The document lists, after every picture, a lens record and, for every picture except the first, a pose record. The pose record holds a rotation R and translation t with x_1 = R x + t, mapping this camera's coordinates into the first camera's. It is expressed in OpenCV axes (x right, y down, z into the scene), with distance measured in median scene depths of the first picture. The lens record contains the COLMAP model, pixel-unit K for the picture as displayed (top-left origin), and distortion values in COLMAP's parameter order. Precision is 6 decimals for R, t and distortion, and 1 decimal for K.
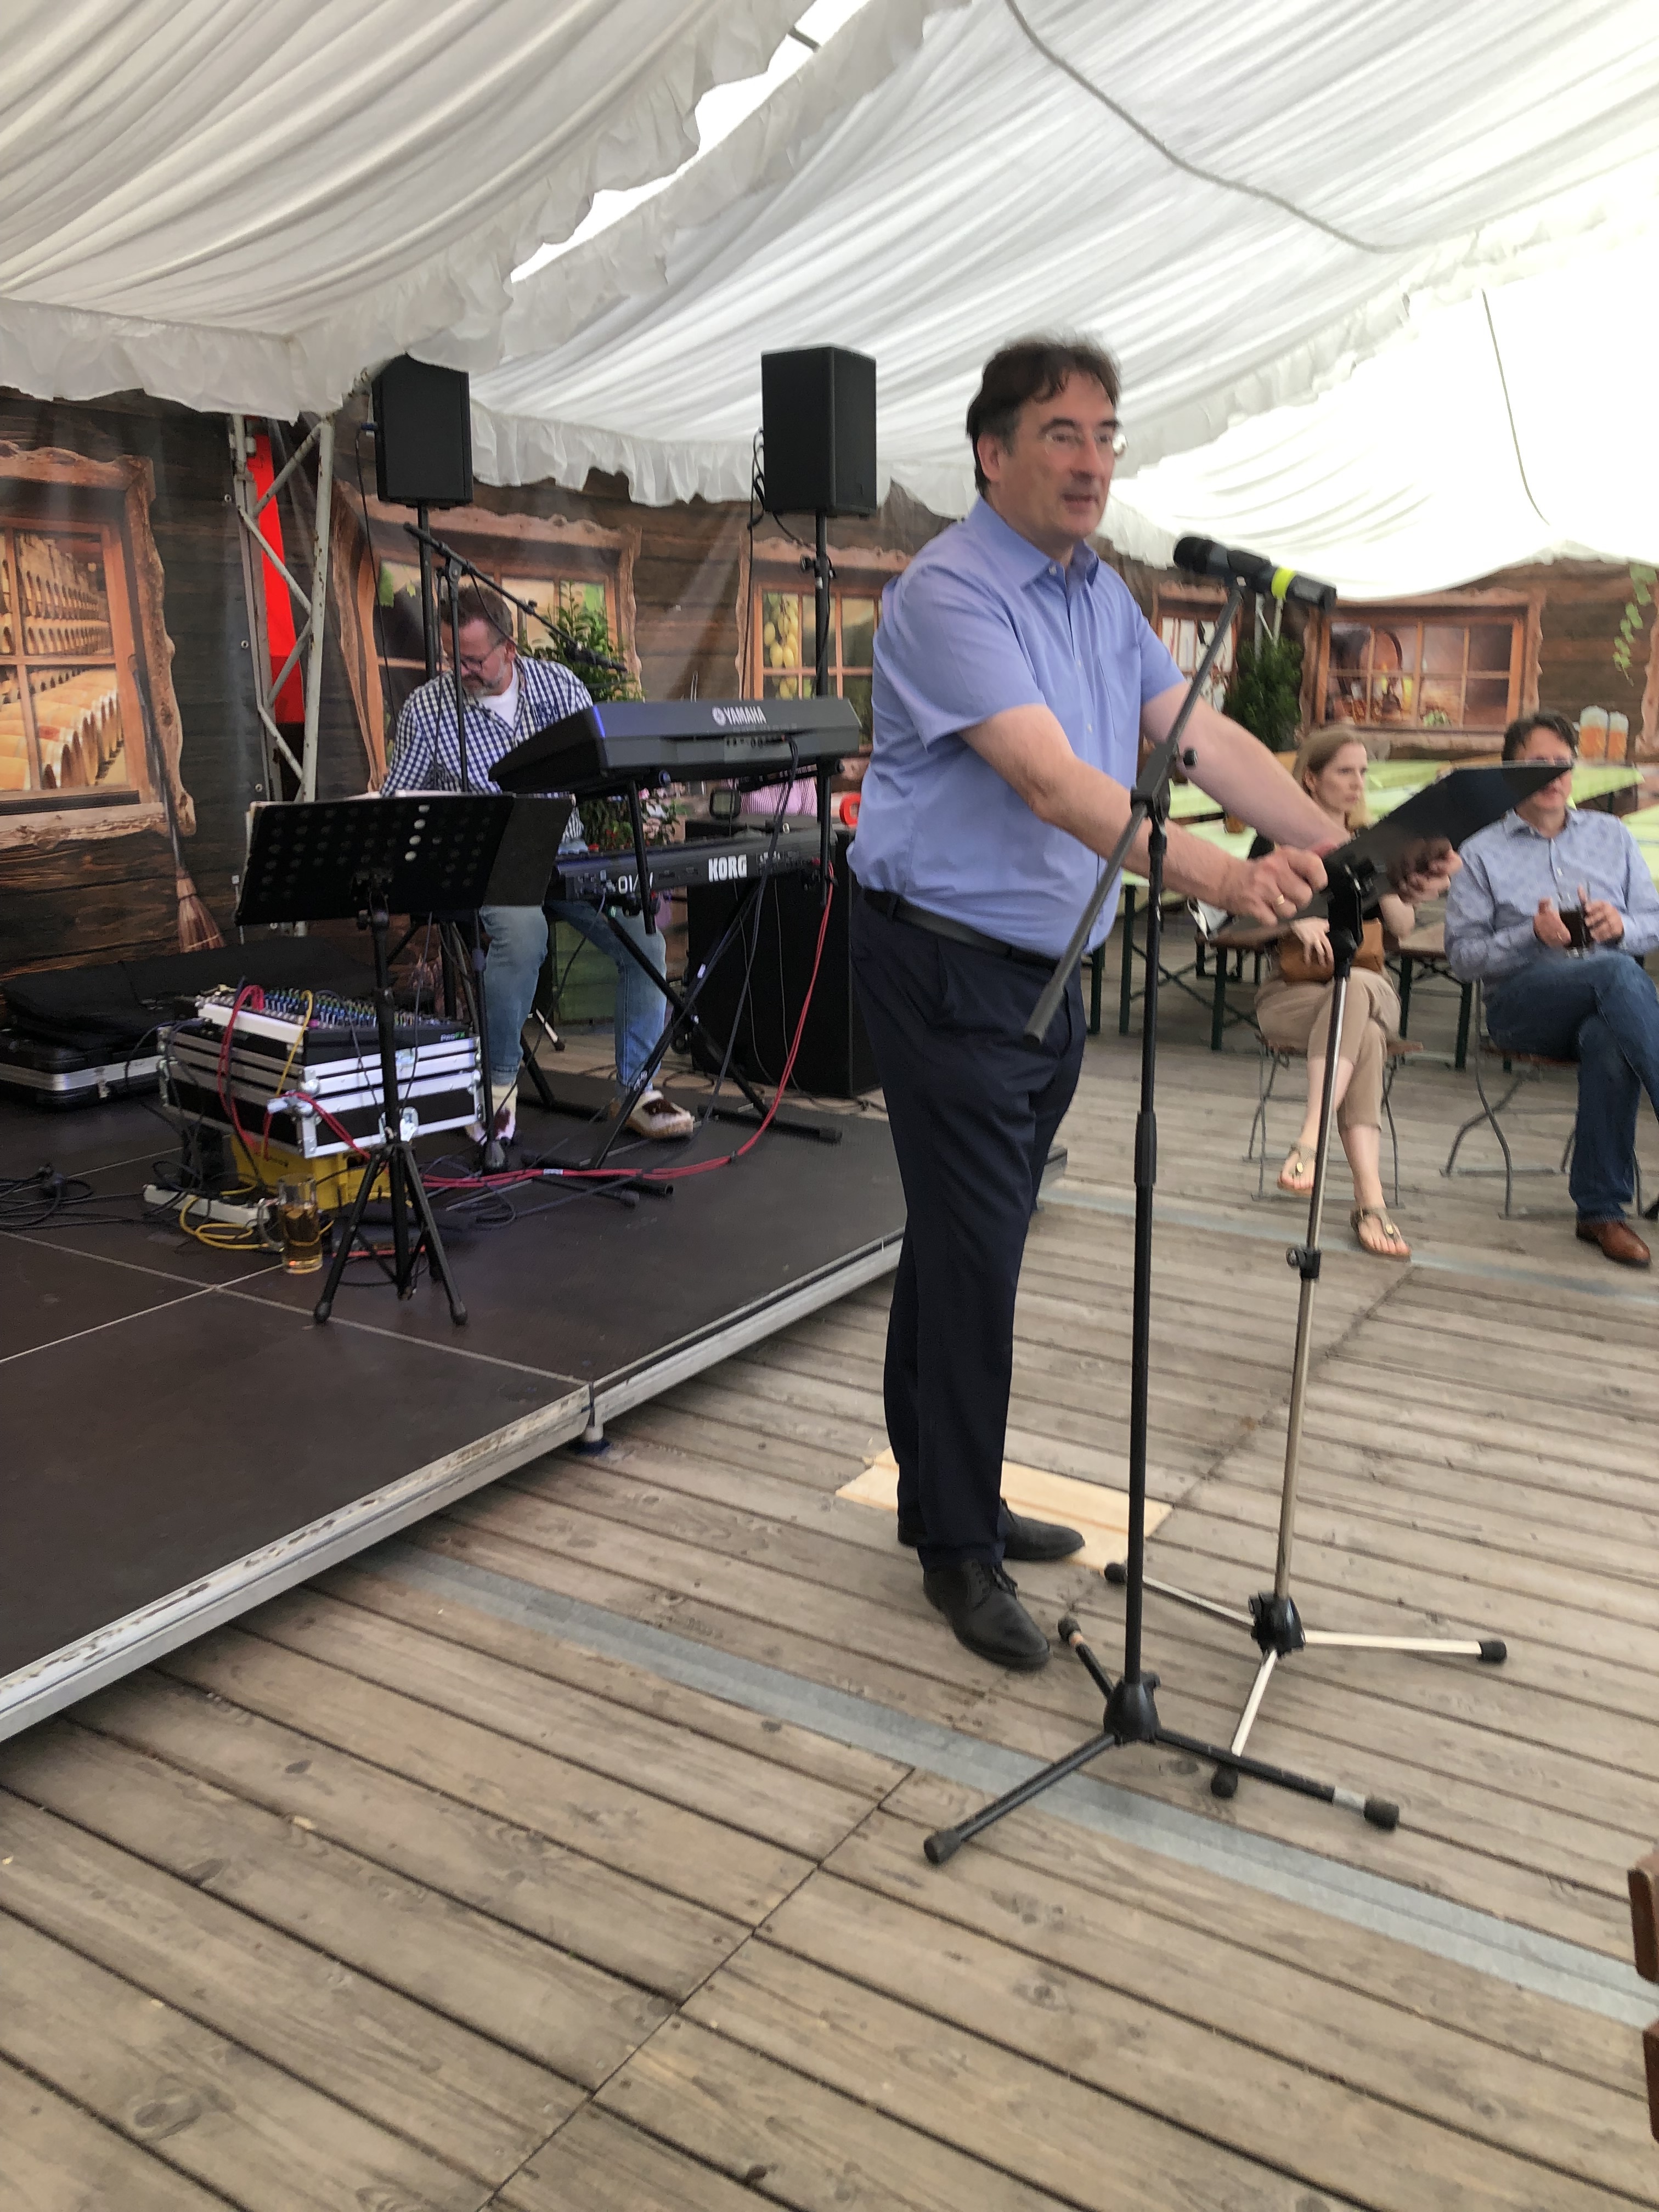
lens RADIAL K [[1918.9, 0, 839.7], [0, 1918.9, 1109.6], [0, 0, 1]] dist [0.030885, 0.001389]
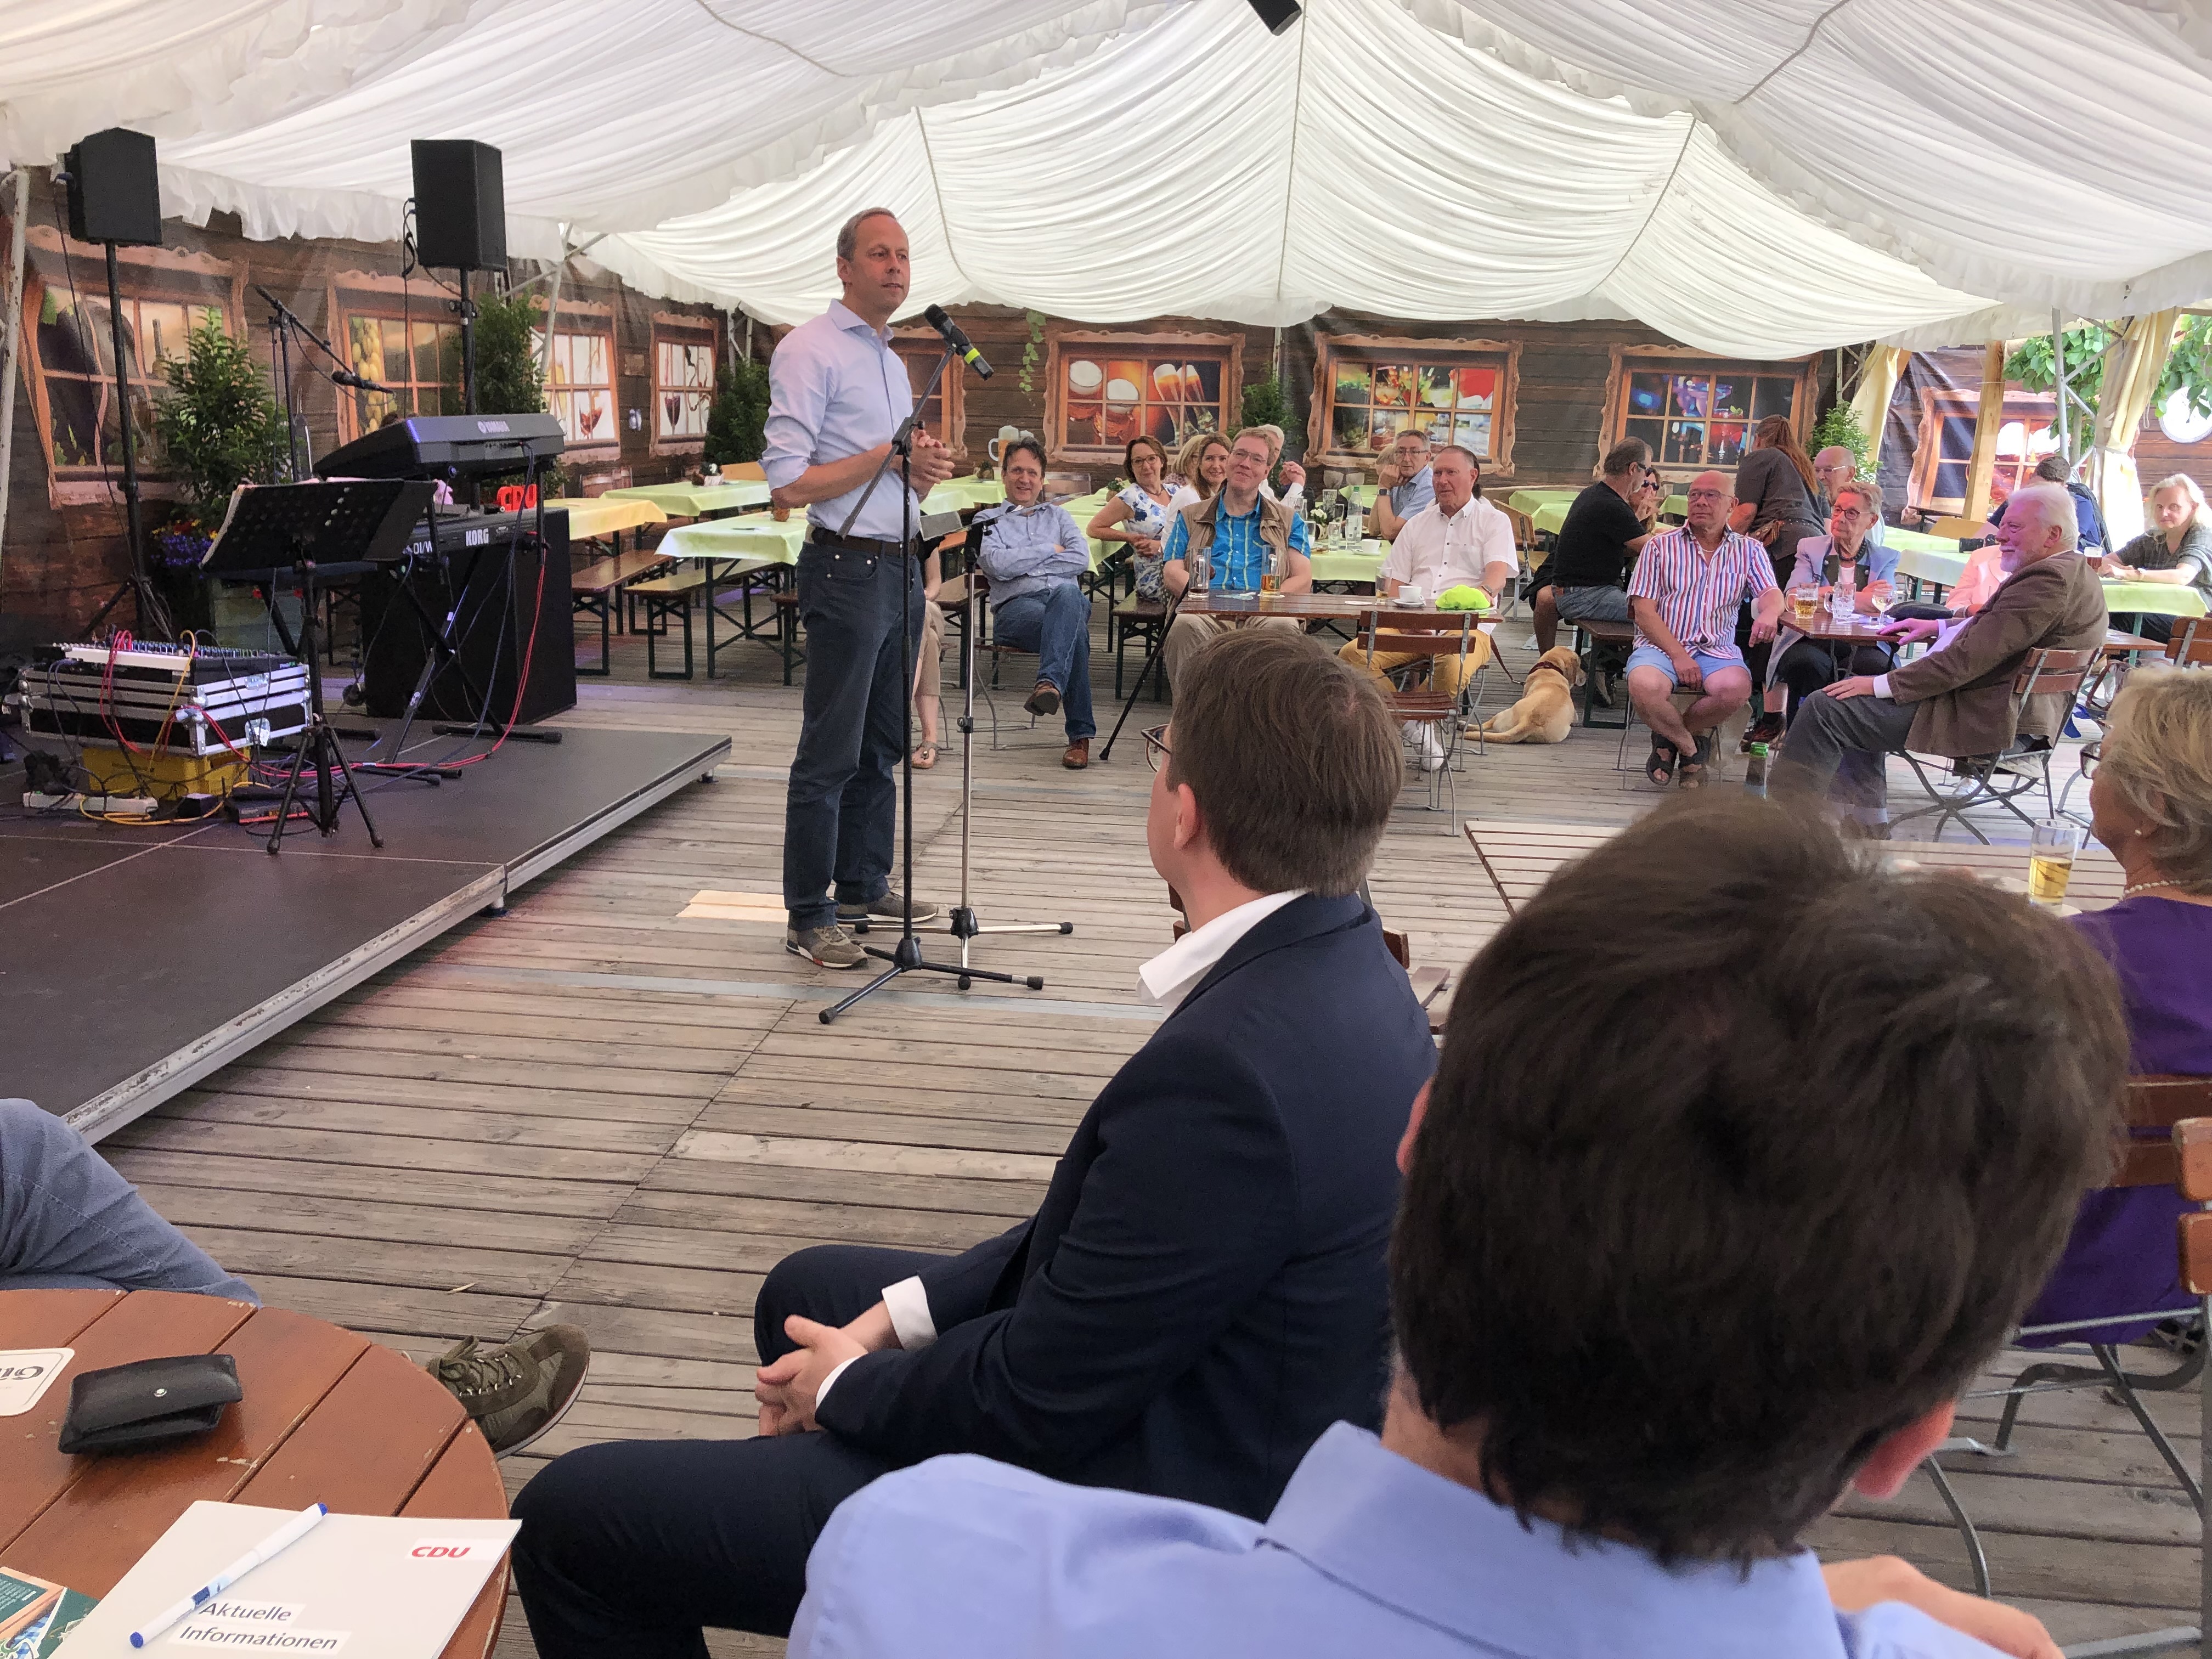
lens RADIAL K [[1918.9, 0, 1107.6], [0, 1918.9, 825.4], [0, 0, 1]] dist [0.030885, 0.001389]
pose [[0.908154, -0.077005, 0.411492, -0.219909], [0.075586, 0.996944, 0.019745, 0.080626], [-0.411755, 0.013172, 0.911199, -0.411914]]
